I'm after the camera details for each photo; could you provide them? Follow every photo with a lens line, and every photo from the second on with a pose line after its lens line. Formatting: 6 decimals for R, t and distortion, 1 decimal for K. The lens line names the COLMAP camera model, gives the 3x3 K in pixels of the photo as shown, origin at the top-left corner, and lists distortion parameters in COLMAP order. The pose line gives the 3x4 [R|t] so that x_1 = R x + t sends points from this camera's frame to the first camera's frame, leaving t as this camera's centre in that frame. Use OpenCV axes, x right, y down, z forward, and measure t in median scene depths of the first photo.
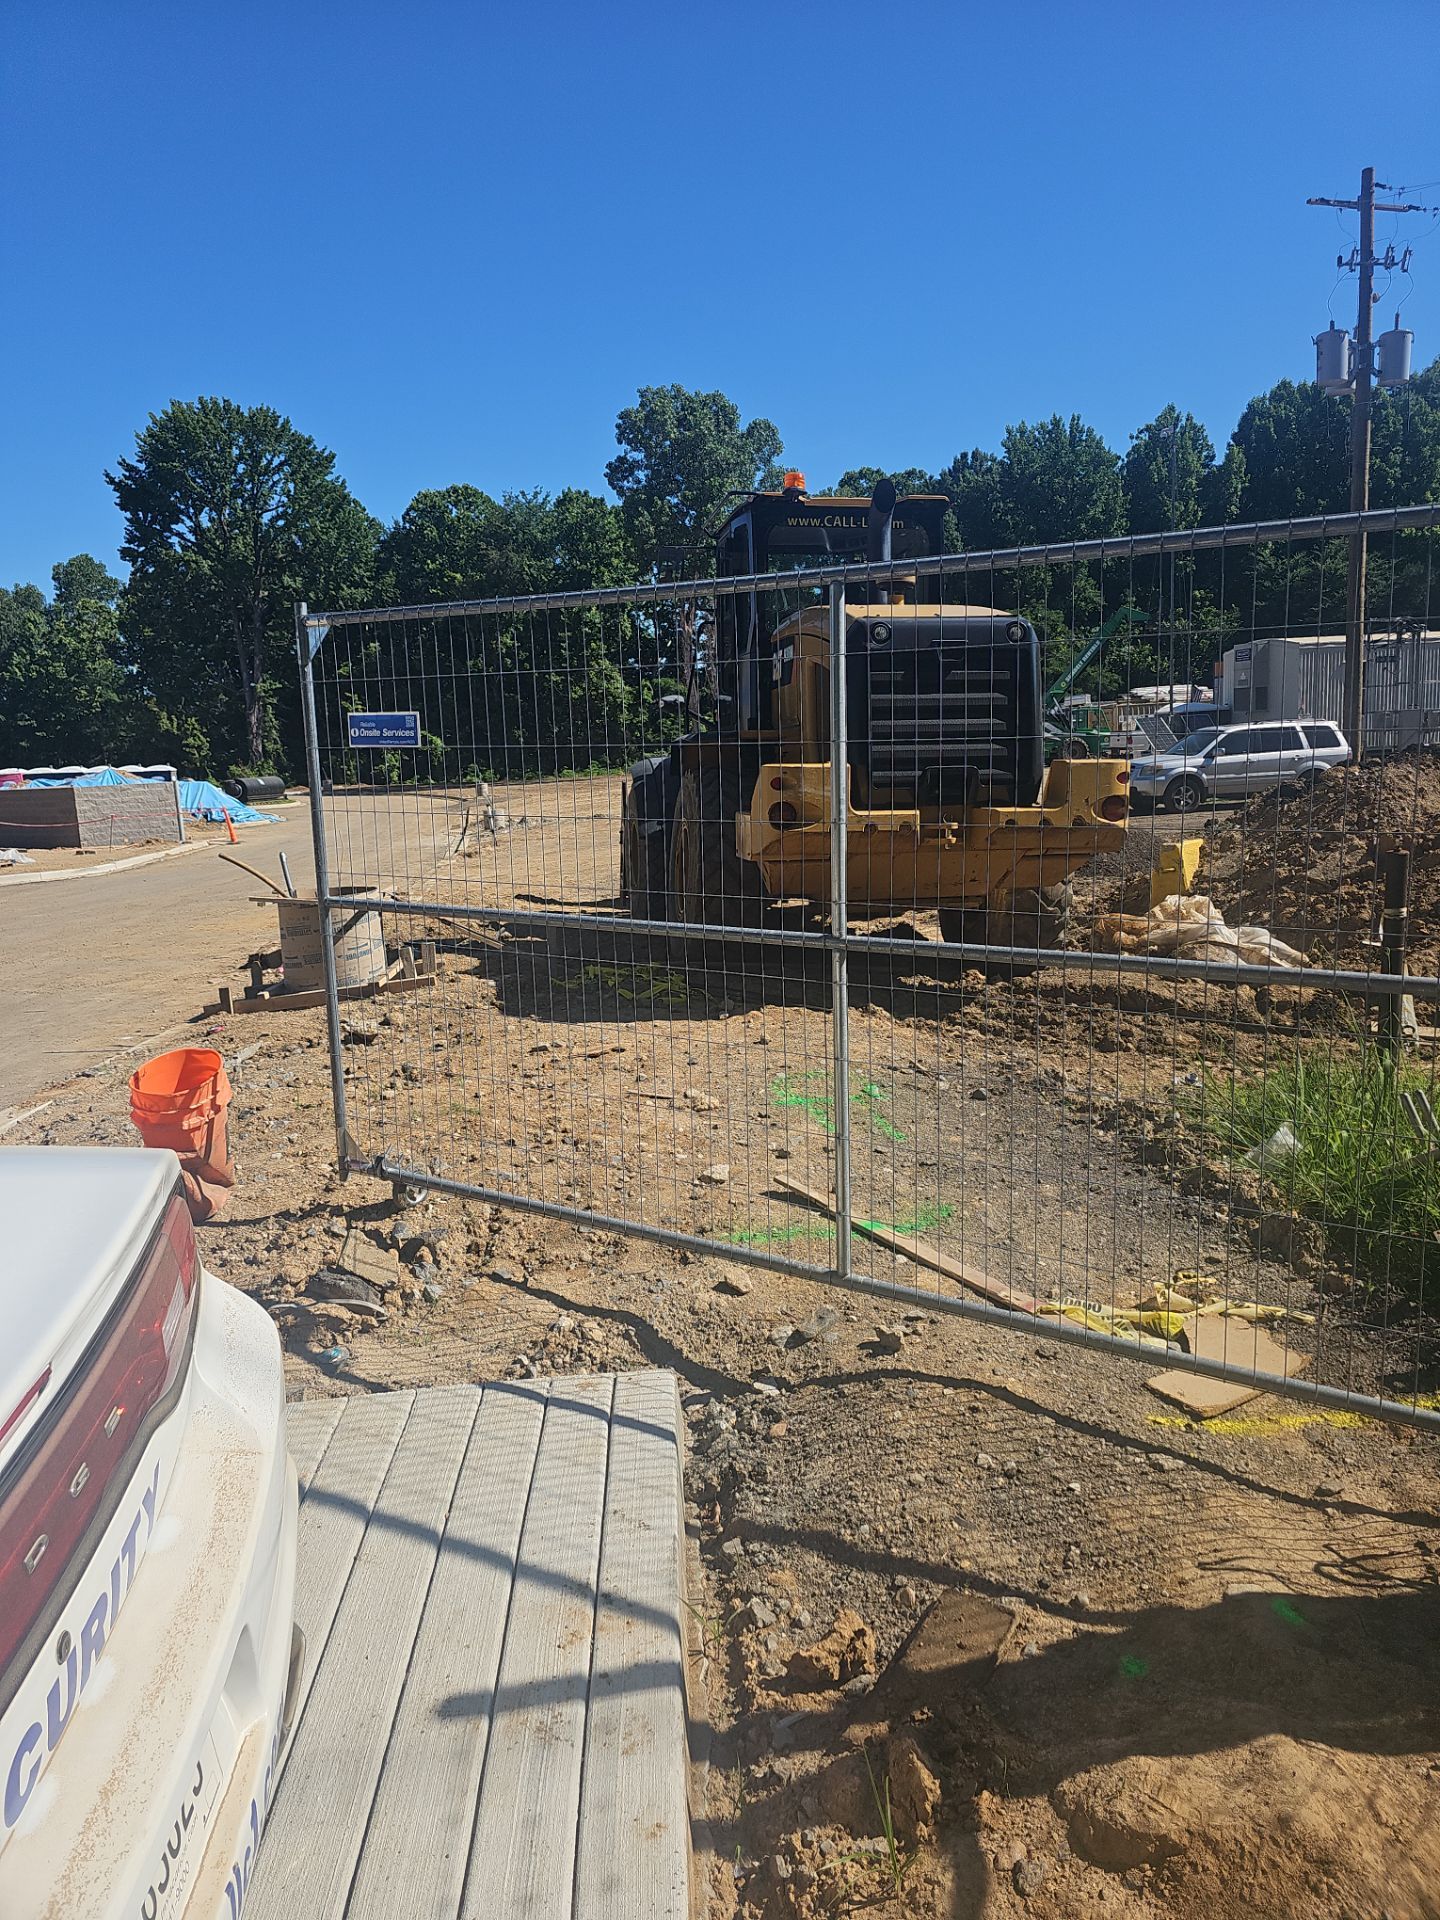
lens RADIAL K [[1245.3, 0, 730.8], [0, 1245.3, 942.2], [0, 0, 1]] dist [0.042276, -0.040713]
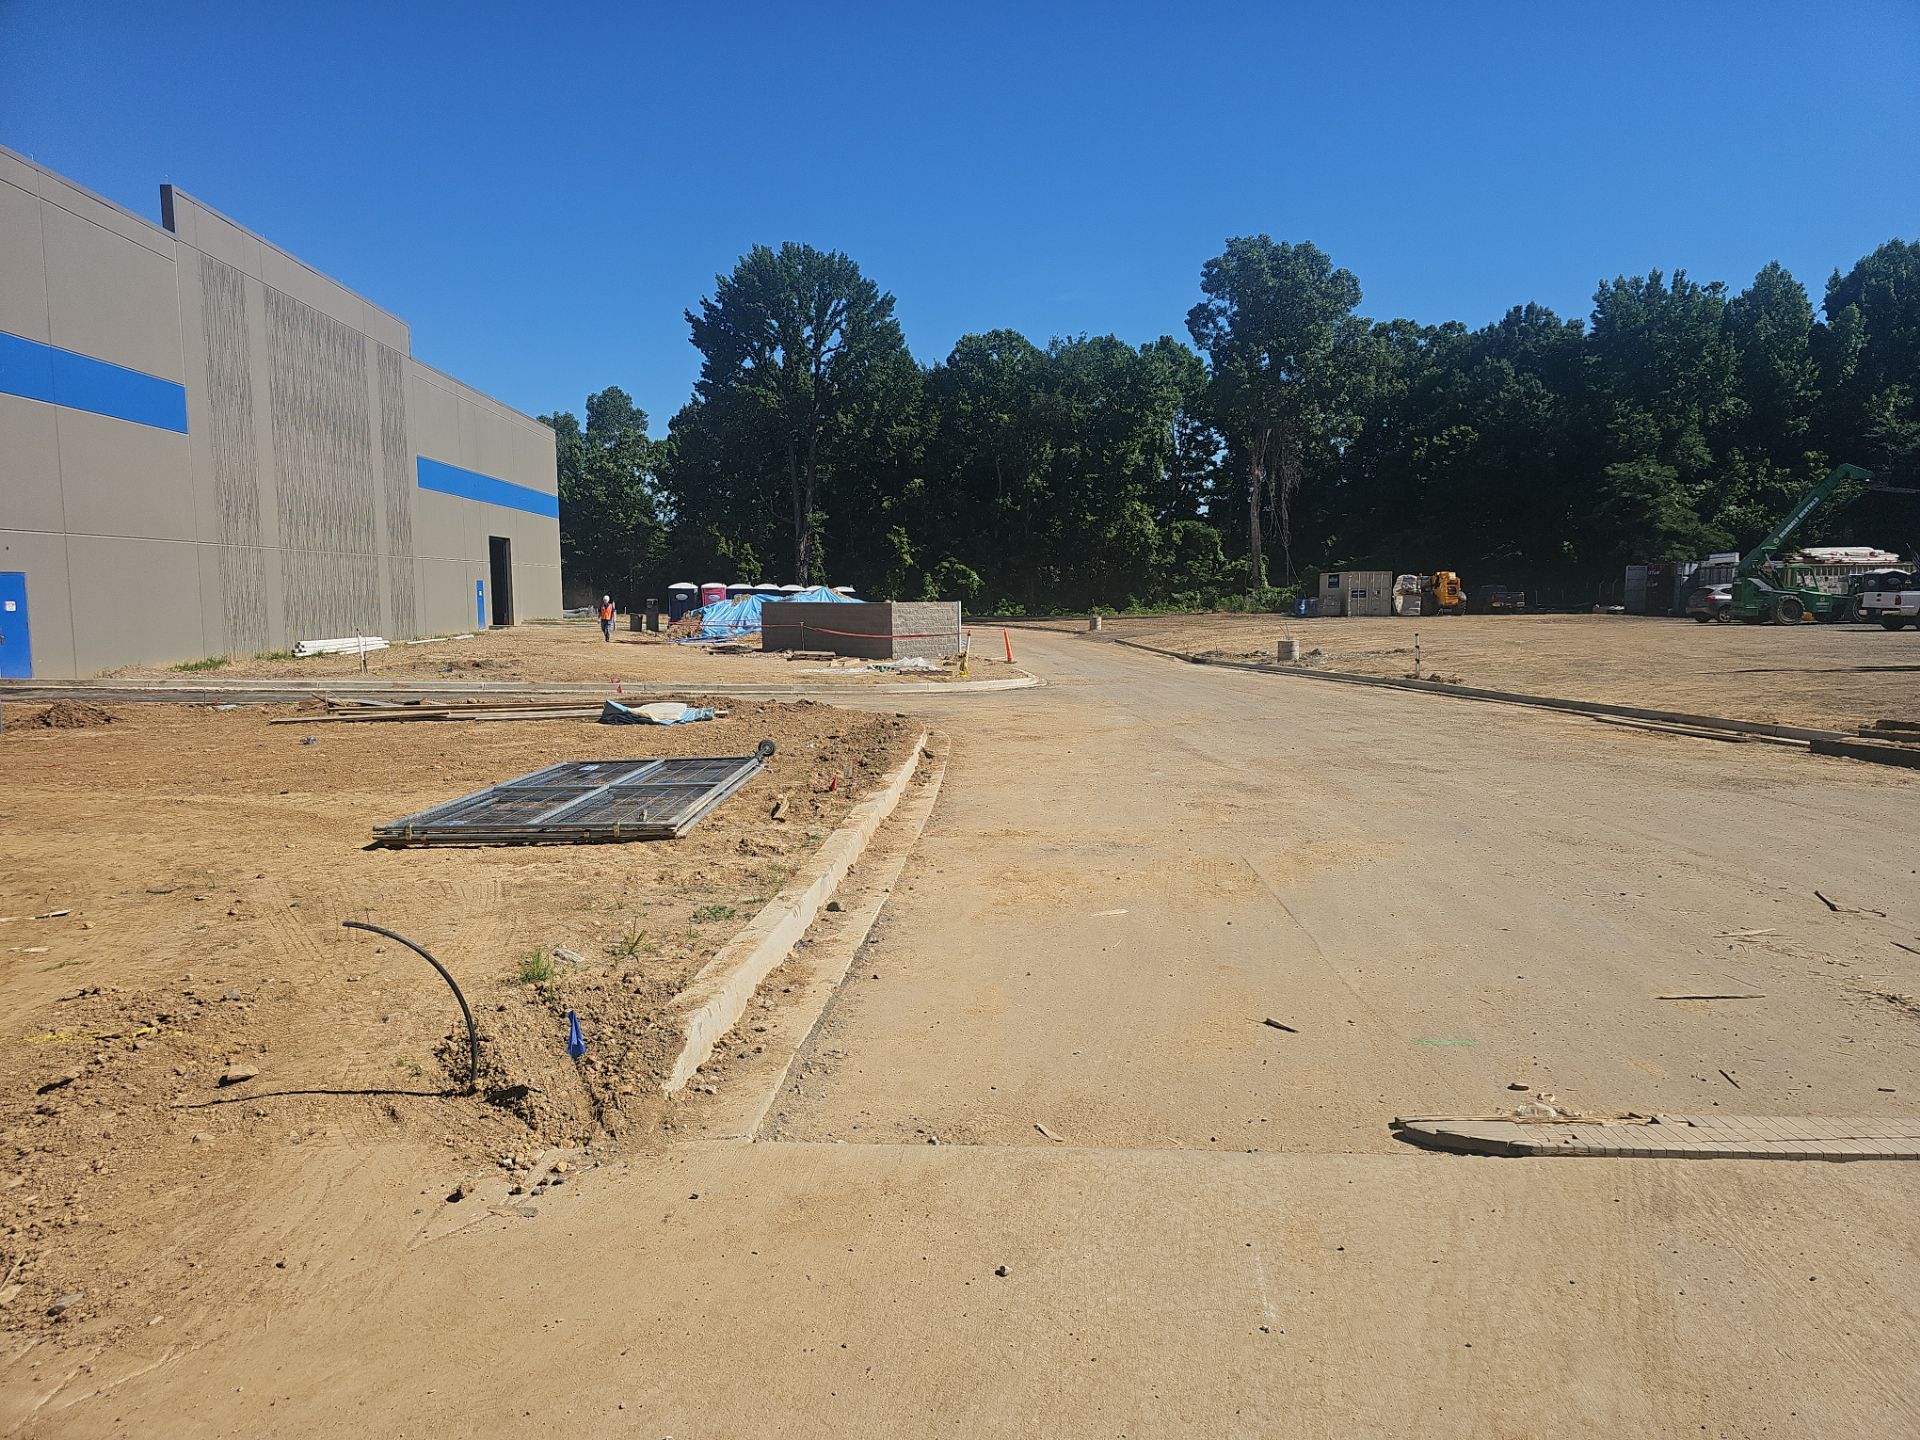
lens RADIAL K [[1245.3, 0, 972.3], [0, 1245.3, 727.5], [0, 0, 1]] dist [0.042276, -0.040713]
pose [[0.993279, 0.054706, -0.101998, -0.127071], [-0.059314, 0.997325, -0.042707, 0.007957], [0.099388, 0.048470, 0.993868, -0.009763]]
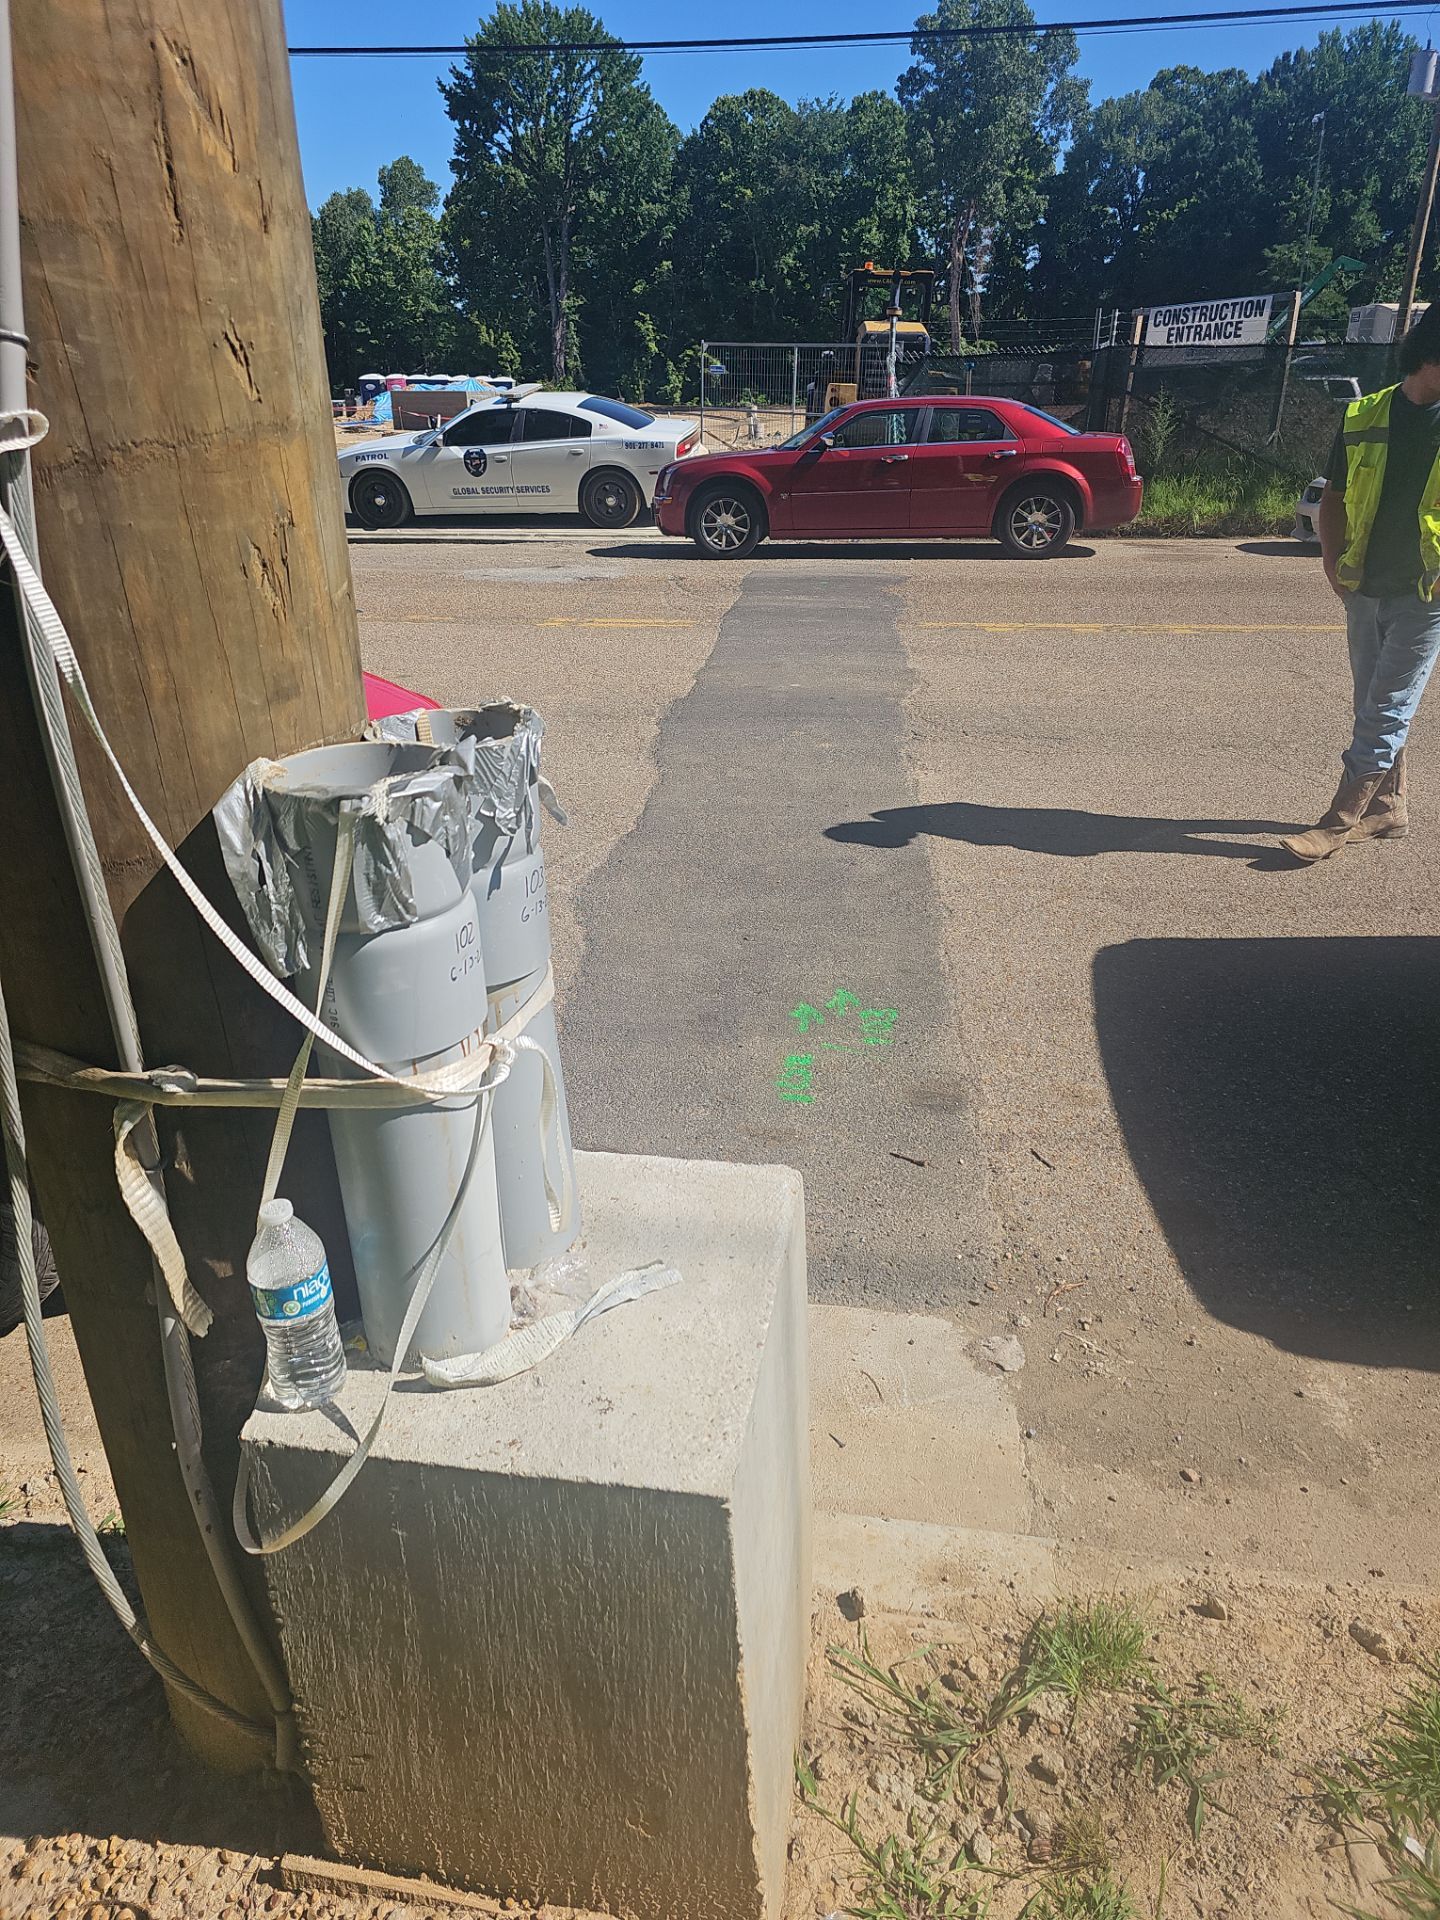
lens RADIAL K [[1245.3, 0, 721.6], [0, 1245.3, 943.7], [0, 0, 1]] dist [0.042276, -0.040713]
pose [[0.974496, 0.127676, -0.184542, 0.034277], [-0.073832, 0.959003, 0.273608, 0.023691], [0.211910, -0.253005, 0.943972, -0.154347]]
